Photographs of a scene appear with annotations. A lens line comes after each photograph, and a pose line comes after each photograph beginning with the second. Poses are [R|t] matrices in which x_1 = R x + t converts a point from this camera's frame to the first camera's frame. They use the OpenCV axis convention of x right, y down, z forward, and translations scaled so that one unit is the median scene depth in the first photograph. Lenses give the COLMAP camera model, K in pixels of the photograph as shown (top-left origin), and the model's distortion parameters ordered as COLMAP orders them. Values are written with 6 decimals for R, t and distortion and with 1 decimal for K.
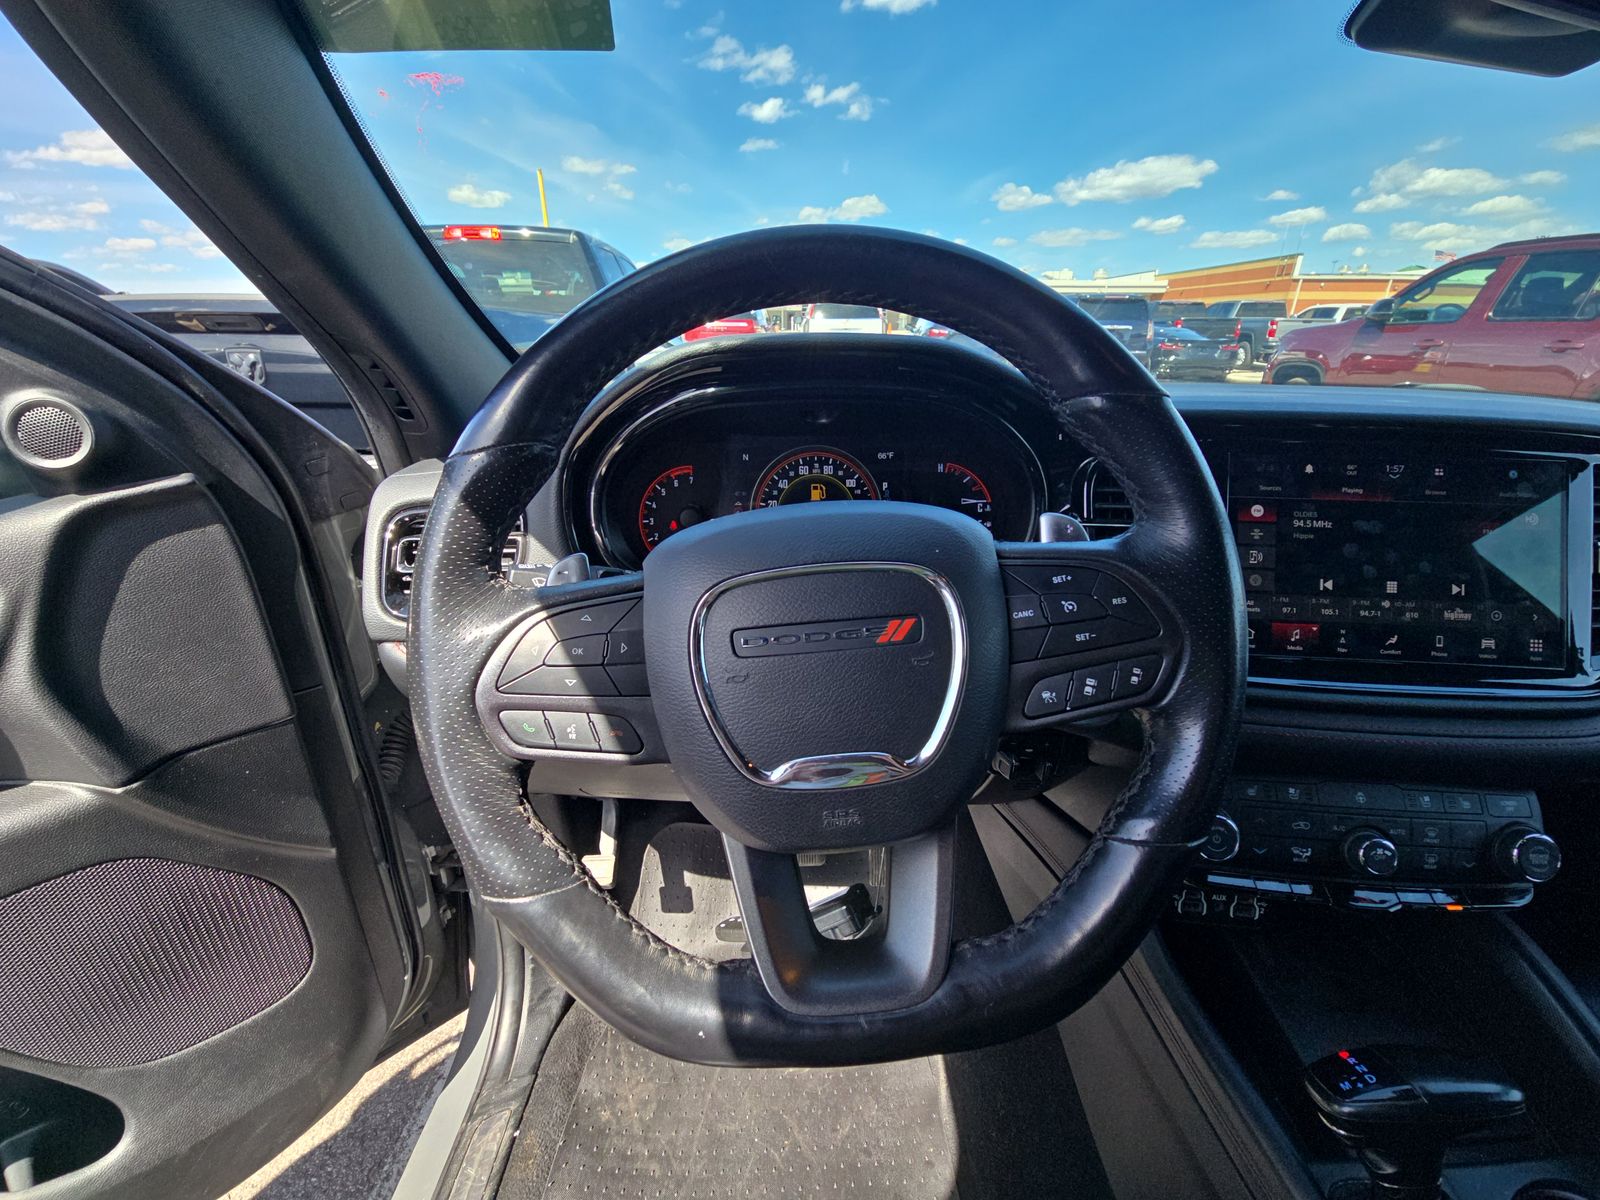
lens RADIAL K [[652.4, 0, 804.4], [0, 652.4, 600.1], [0, 0, 1]] dist [0.004474, -0.004813]
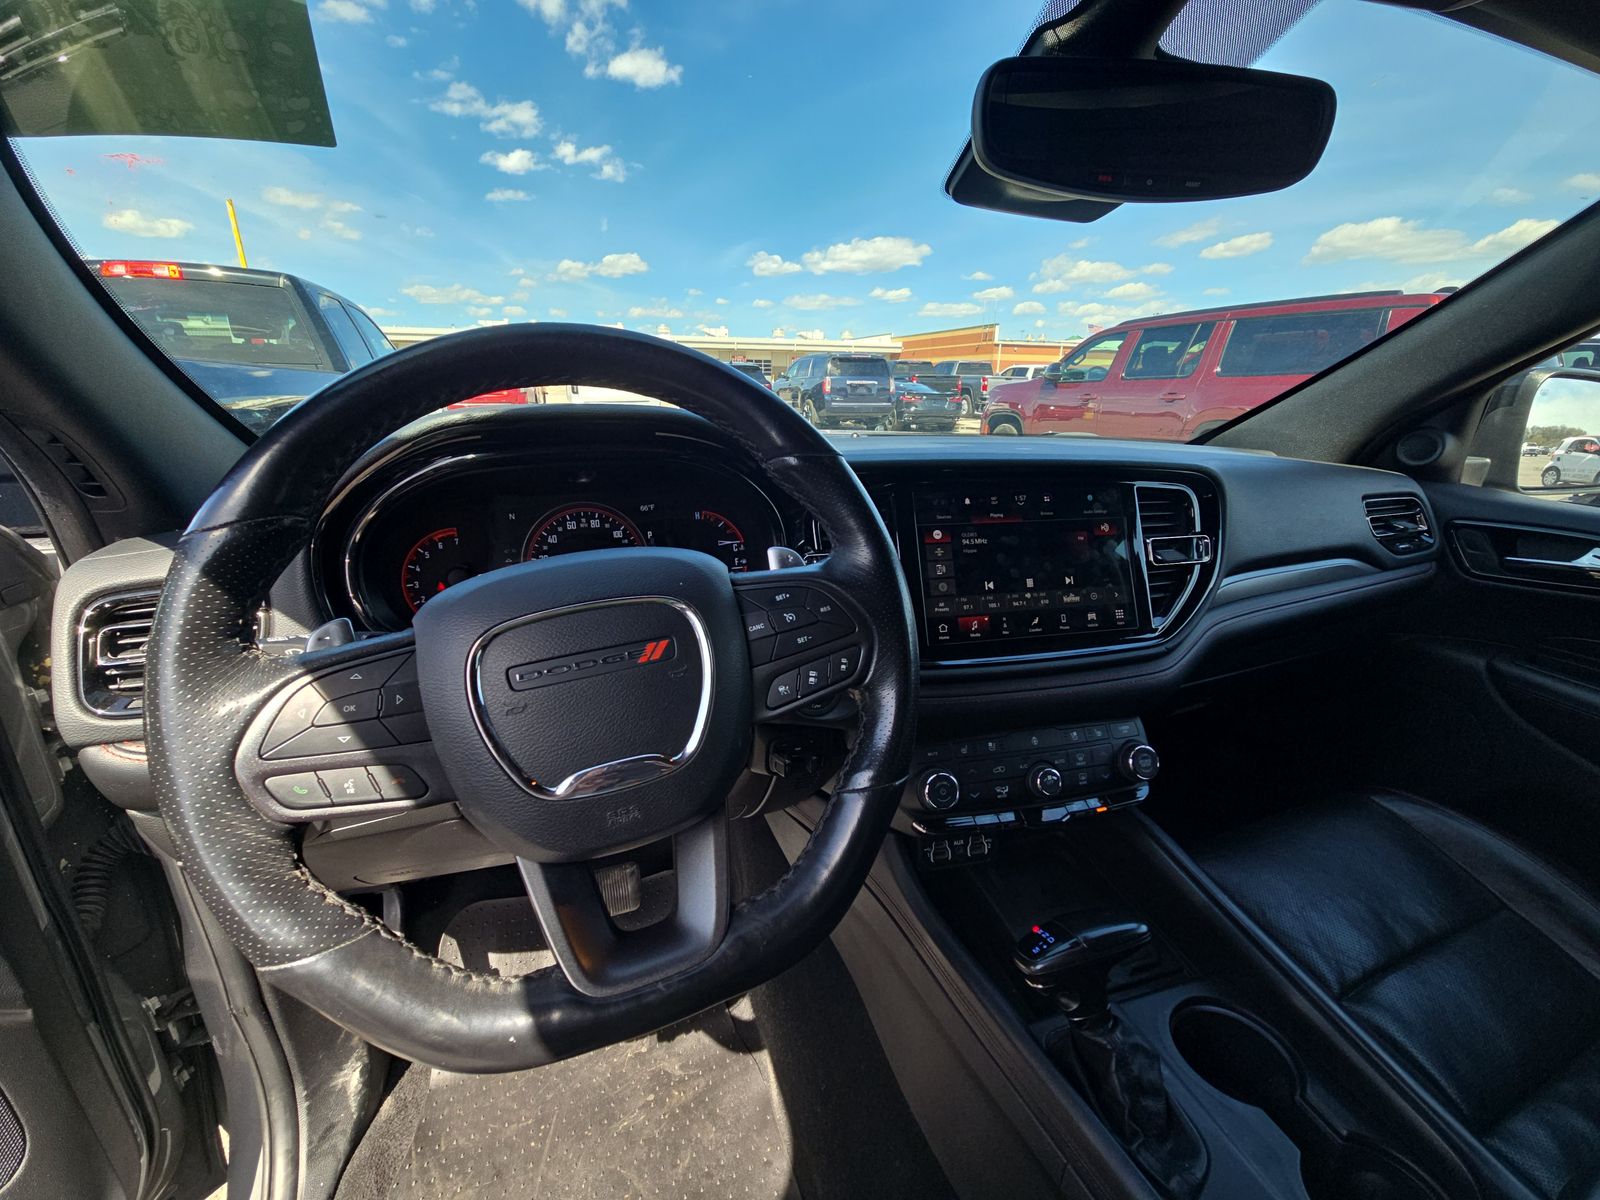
lens RADIAL K [[652.4, 0, 810.9], [0, 652.4, 601.9], [0, 0, 1]] dist [0.004474, -0.004813]
pose [[0.946672, -0.097805, 0.306995, 0.034616], [0.118325, 0.991770, -0.048912, 0.032176], [-0.299684, 0.082628, 0.950454, -0.162874]]
